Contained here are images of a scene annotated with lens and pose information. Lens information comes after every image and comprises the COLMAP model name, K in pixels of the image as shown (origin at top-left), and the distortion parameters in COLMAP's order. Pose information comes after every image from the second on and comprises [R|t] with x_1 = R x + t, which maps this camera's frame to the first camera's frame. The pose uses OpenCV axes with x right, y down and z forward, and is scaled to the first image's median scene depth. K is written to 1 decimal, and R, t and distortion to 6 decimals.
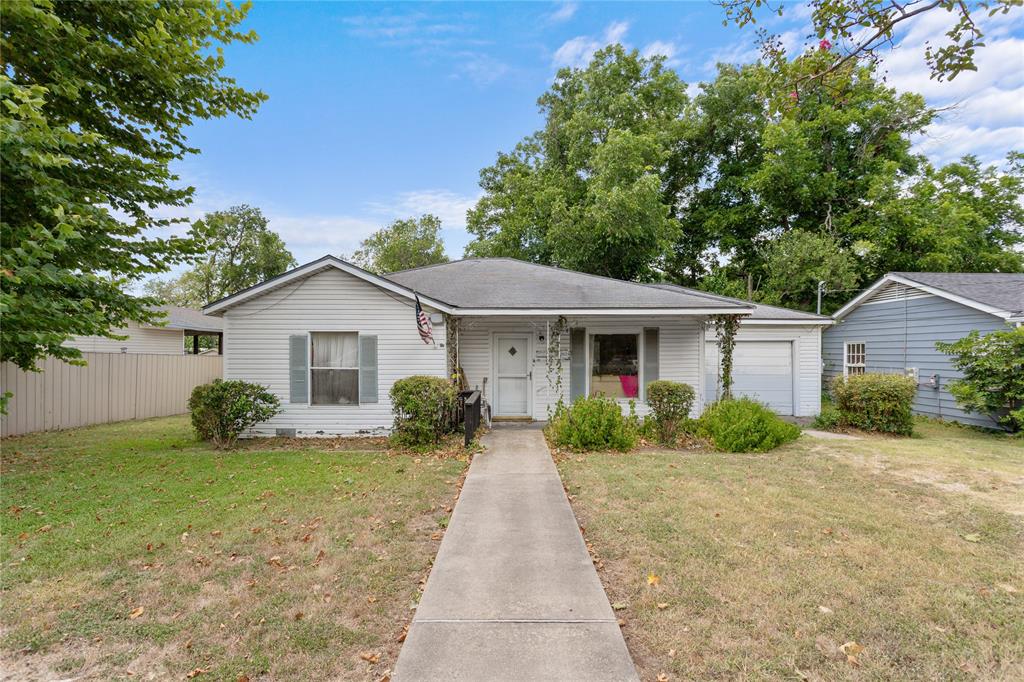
lens RADIAL K [[489.4, 0, 513.1], [0, 489.4, 346.6], [0, 0, 1]] dist [-0.002200, -0.000099]
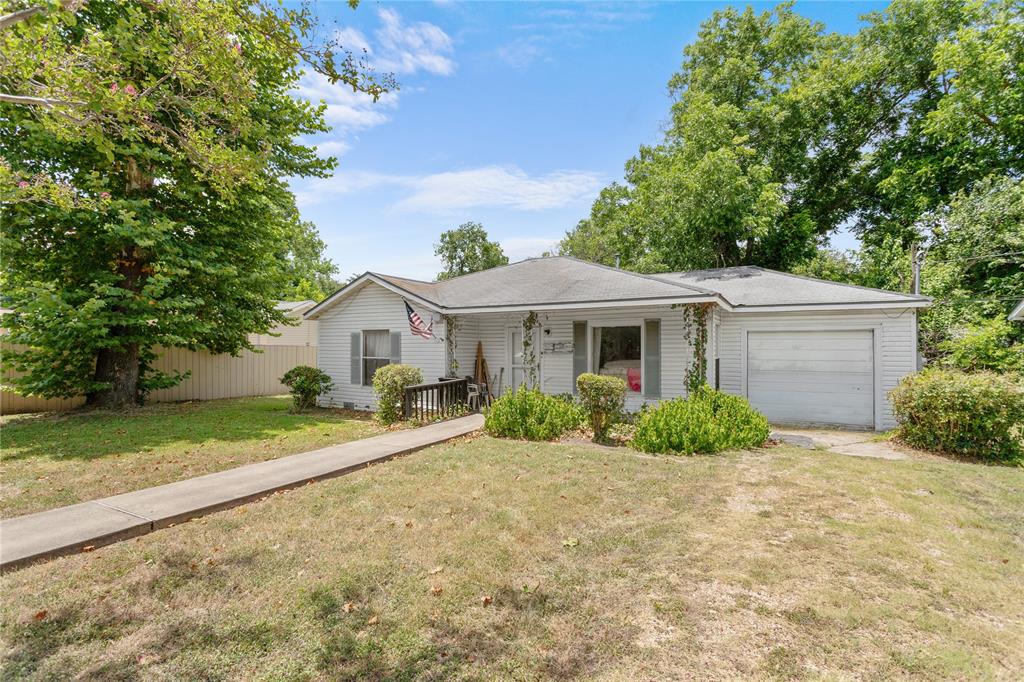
lens RADIAL K [[489.4, 0, 513.0], [0, 489.4, 340.3], [0, 0, 1]] dist [-0.002200, -0.000099]
pose [[0.873905, -0.006889, -0.486048, 0.574850], [0.007724, 0.999970, -0.000286, 0.000685], [0.486035, -0.003505, 0.873932, 0.036504]]
